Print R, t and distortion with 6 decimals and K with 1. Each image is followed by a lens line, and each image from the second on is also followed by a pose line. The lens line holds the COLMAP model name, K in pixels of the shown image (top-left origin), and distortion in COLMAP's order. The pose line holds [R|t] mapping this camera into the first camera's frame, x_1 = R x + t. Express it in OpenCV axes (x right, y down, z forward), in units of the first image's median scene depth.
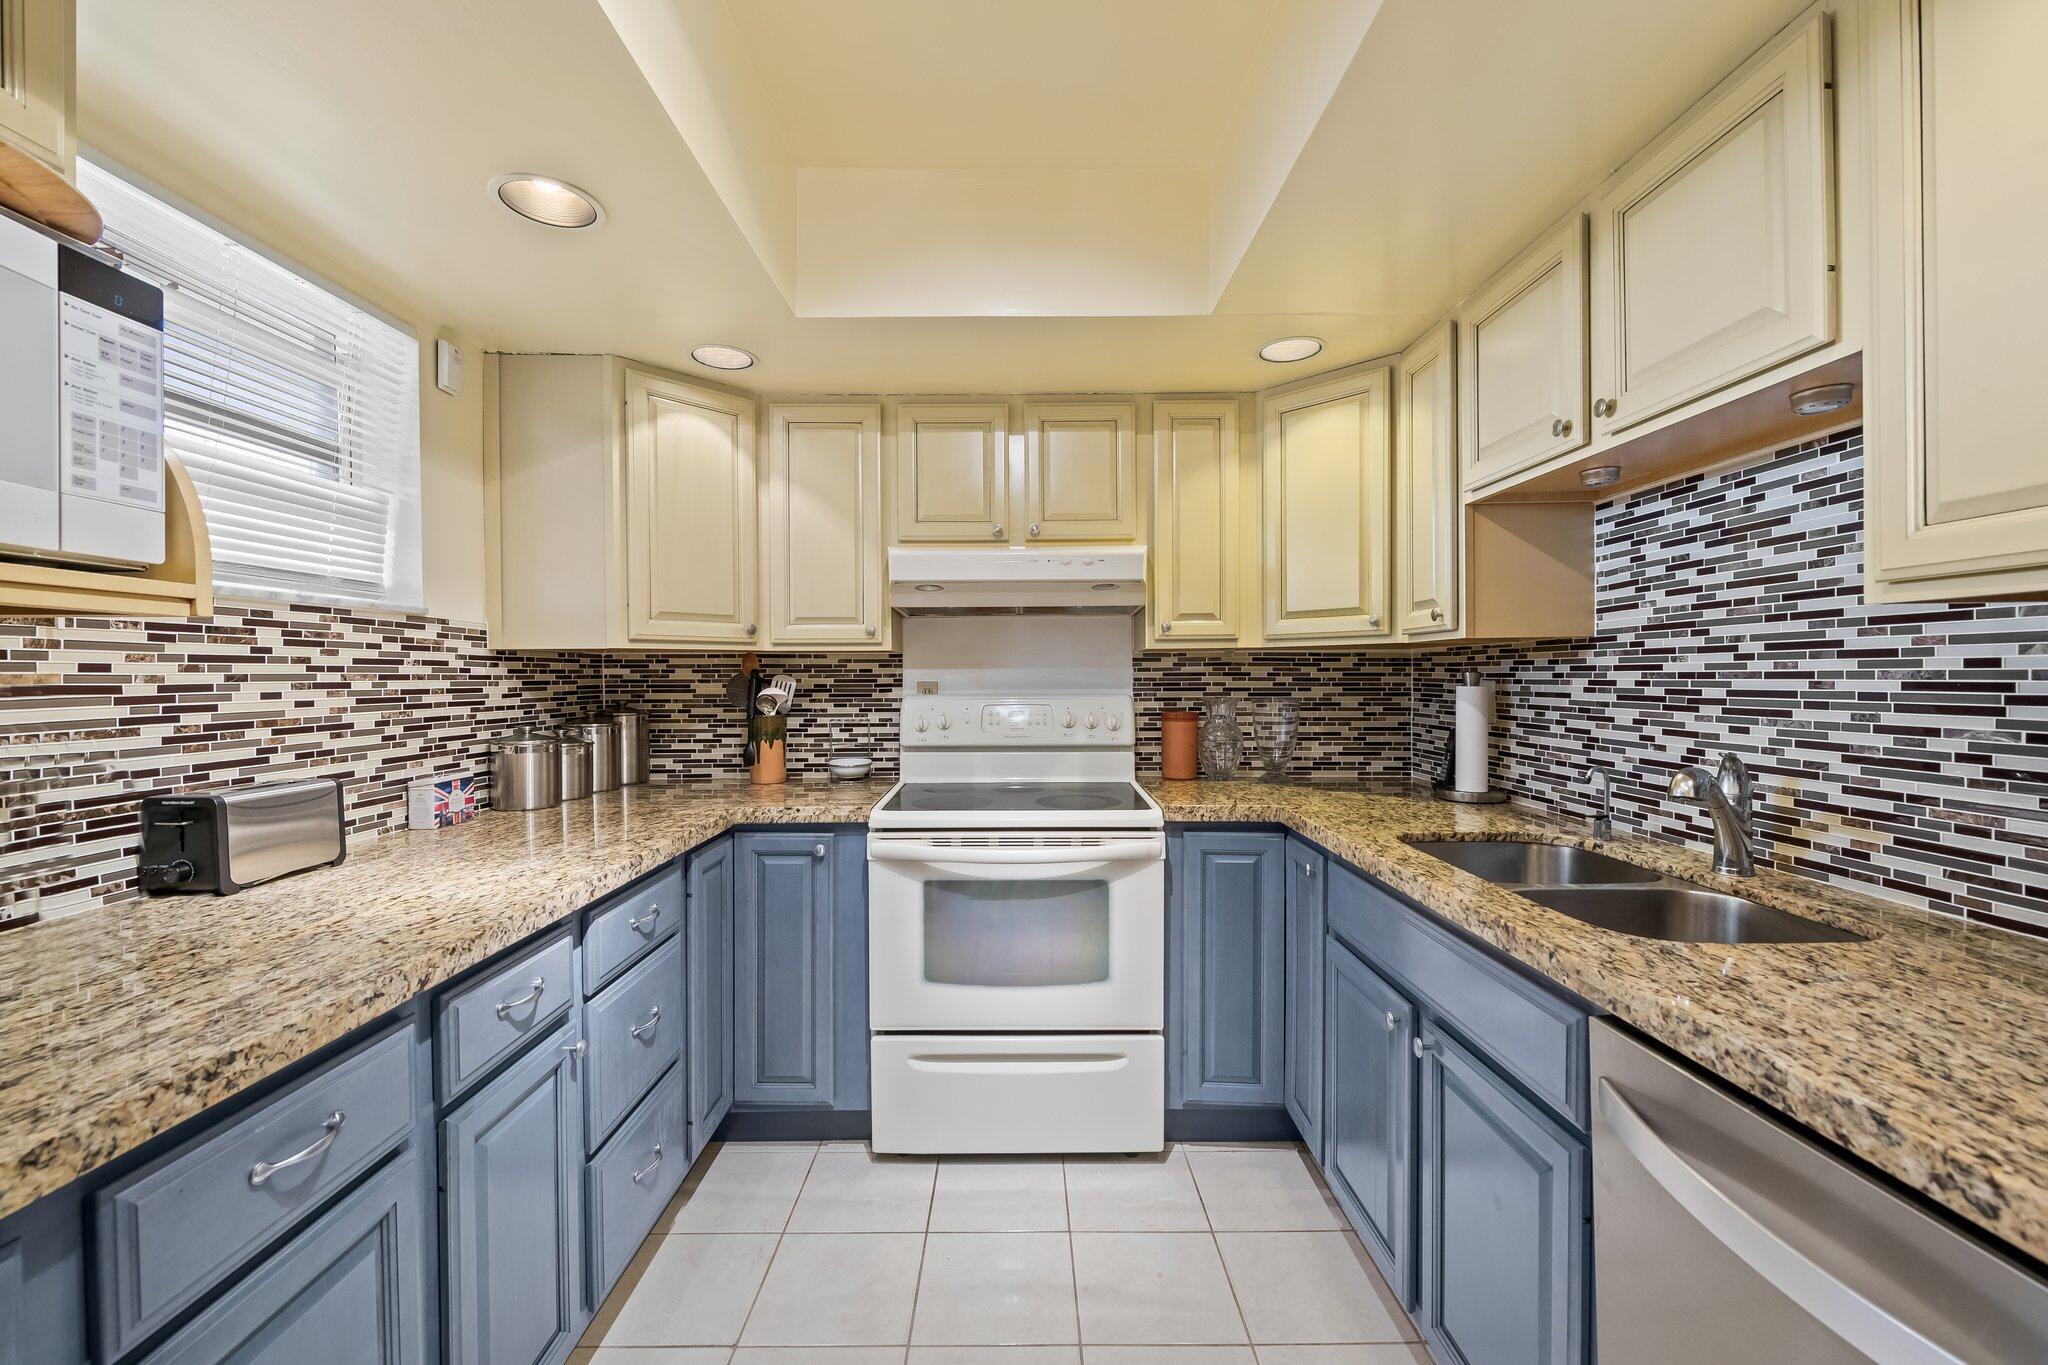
lens RADIAL K [[845.3, 0, 1023.2], [0, 845.3, 684.6], [0, 0, 1]] dist [0.002340, -0.001172]
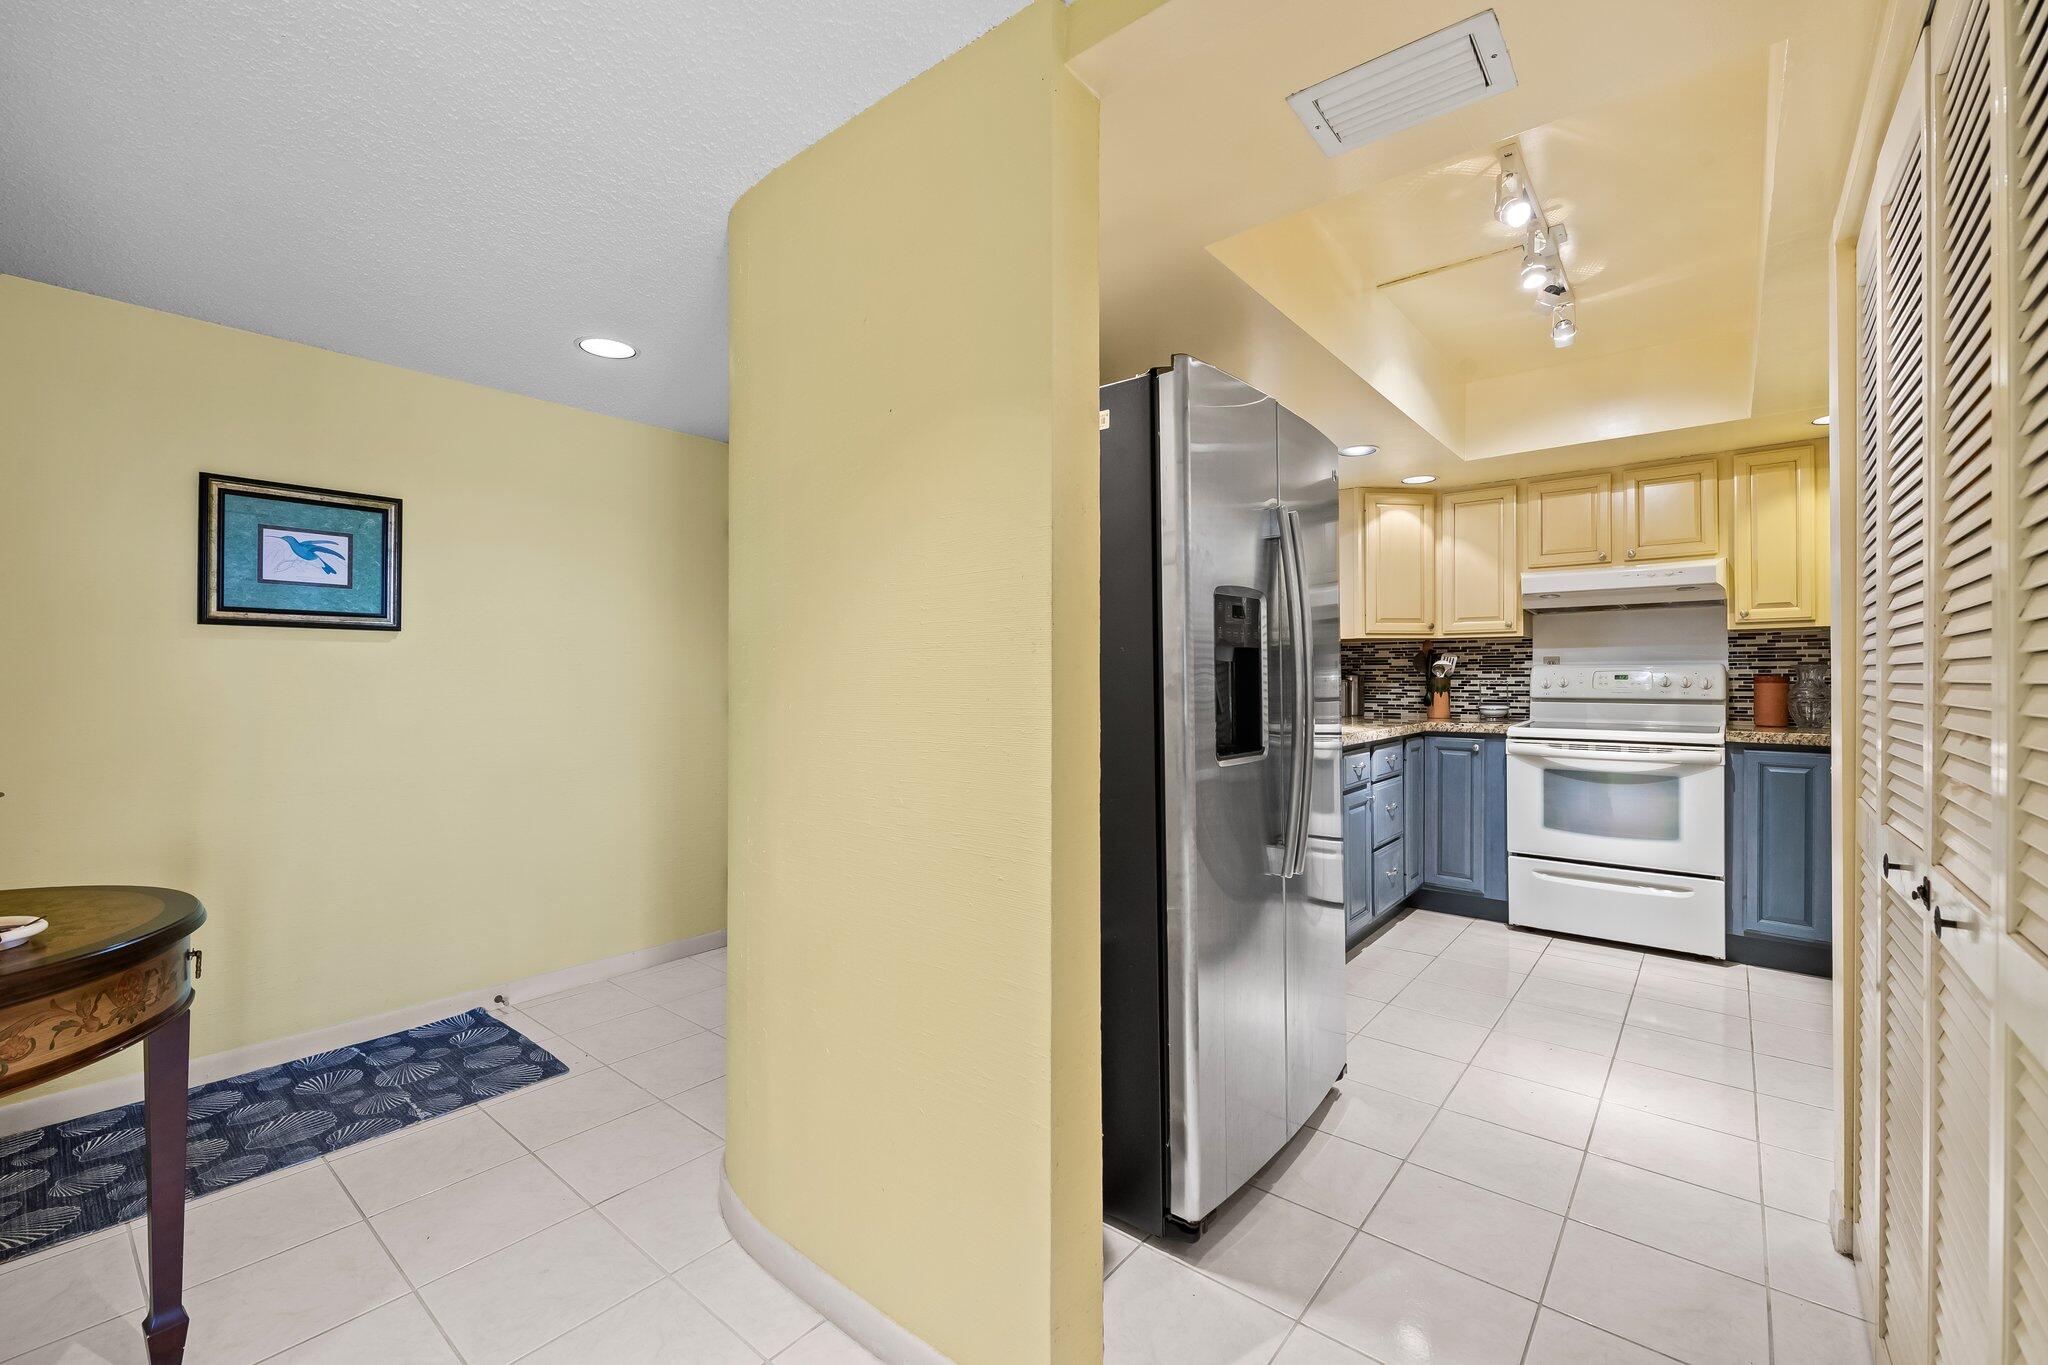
lens RADIAL K [[845.3, 0, 1031.1], [0, 845.3, 673.9], [0, 0, 1]] dist [0.002340, -0.001172]
pose [[0.768458, 0.000203, -0.639900, 0.157312], [-0.009614, 0.999891, -0.011228, 0.060161], [0.639827, 0.014780, 0.768376, -0.851118]]
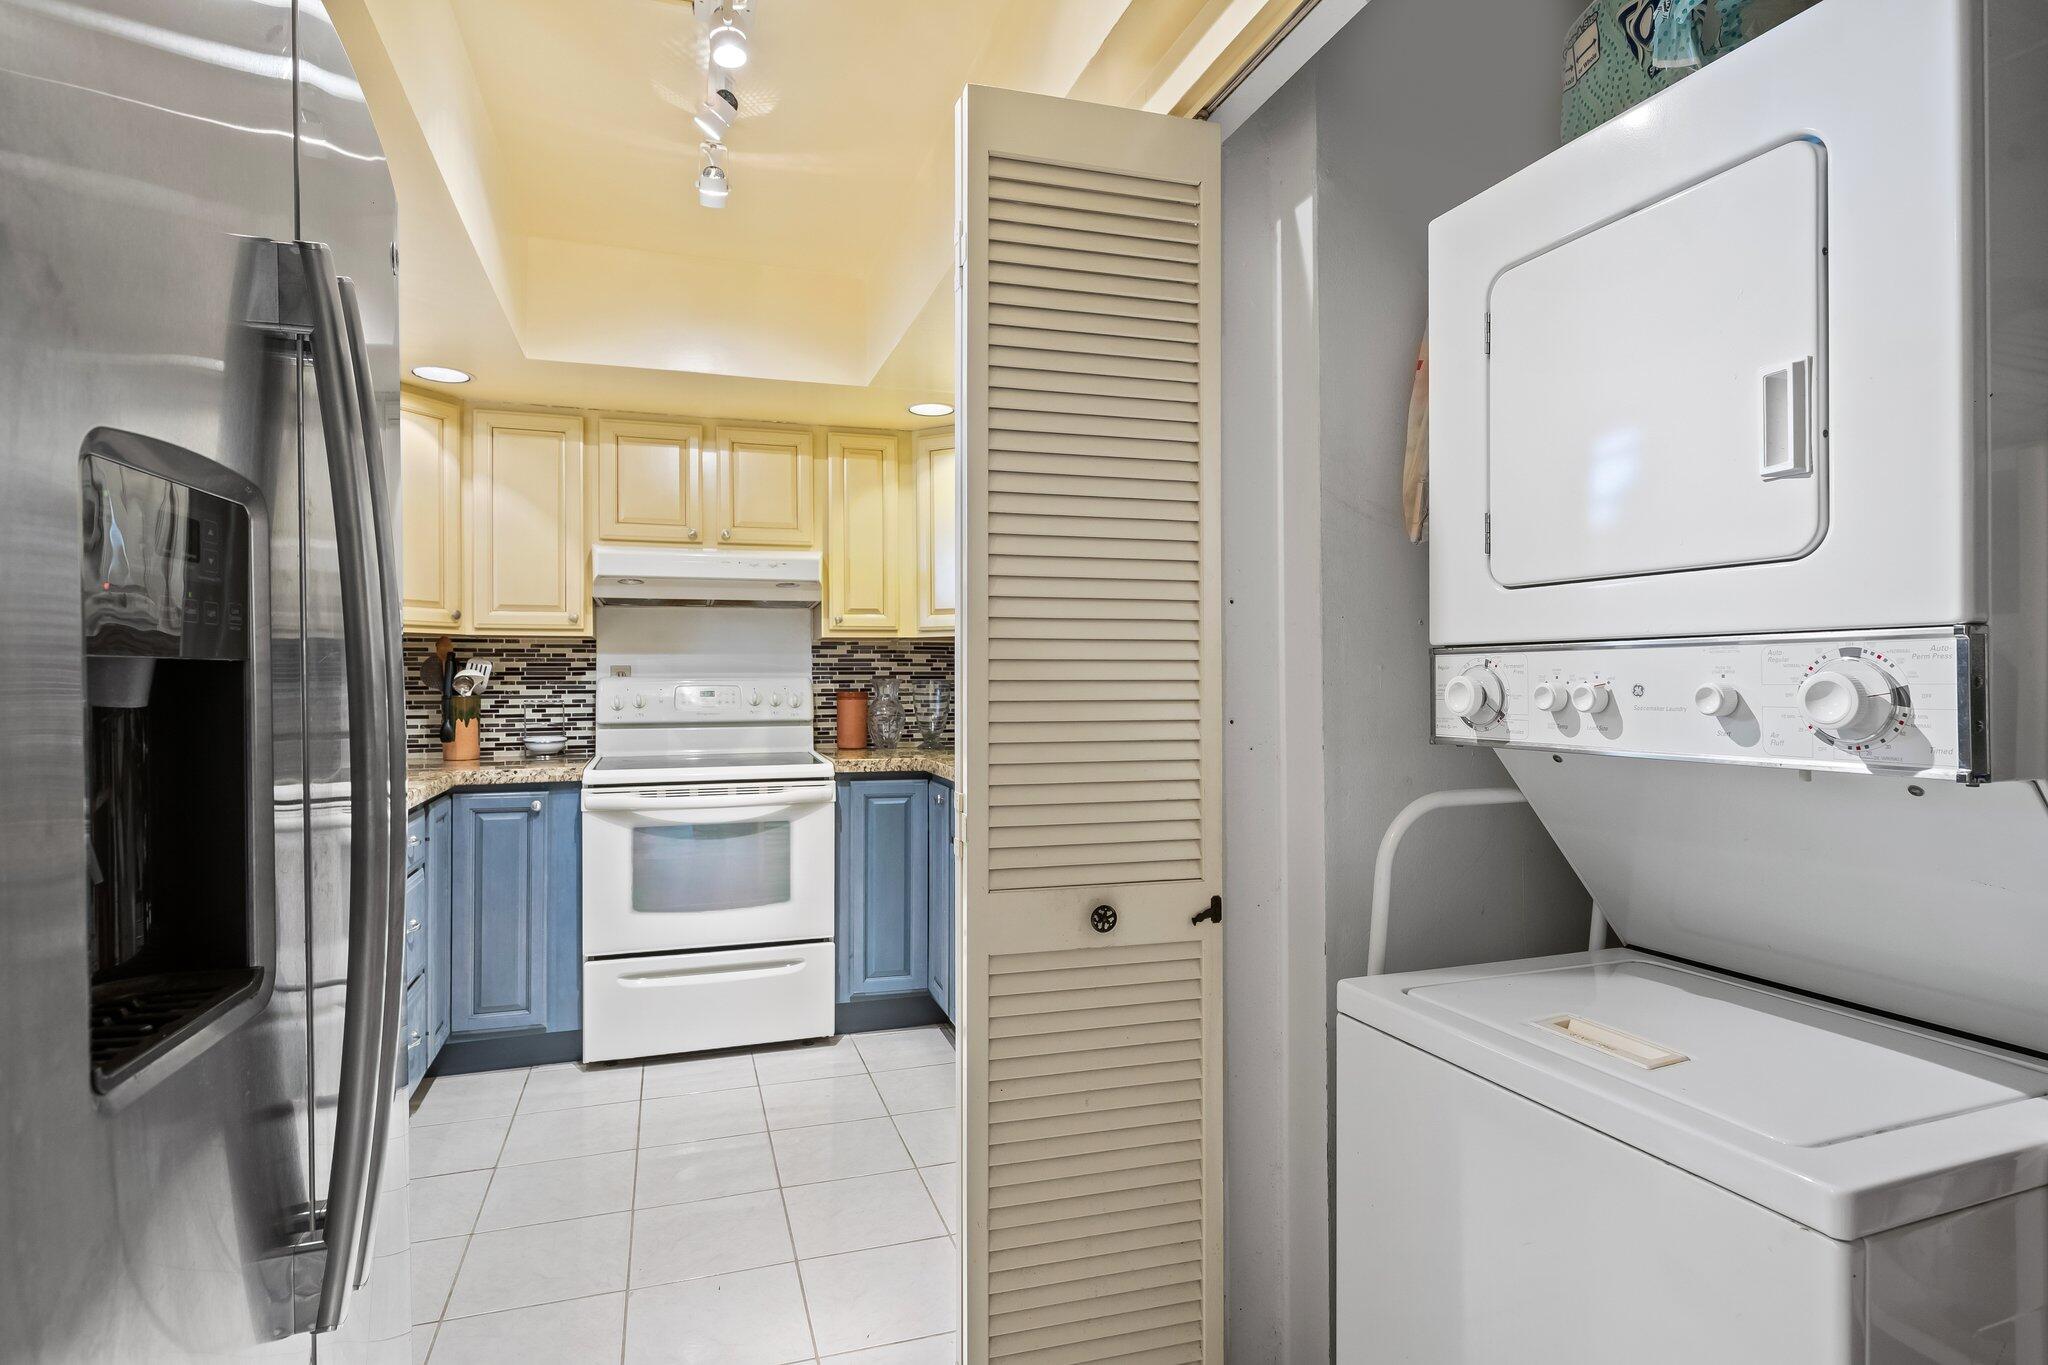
lens RADIAL K [[1050.2, 0, 1020.3], [0, 1050.2, 677.8], [0, 0, 1]] dist [0.006814, -0.000143]
pose [[0.951428, 0.000769, 0.307872, -0.046287], [0.003744, 0.999894, -0.014070, 0.037502], [-0.307850, 0.014539, 0.951324, -0.507536]]
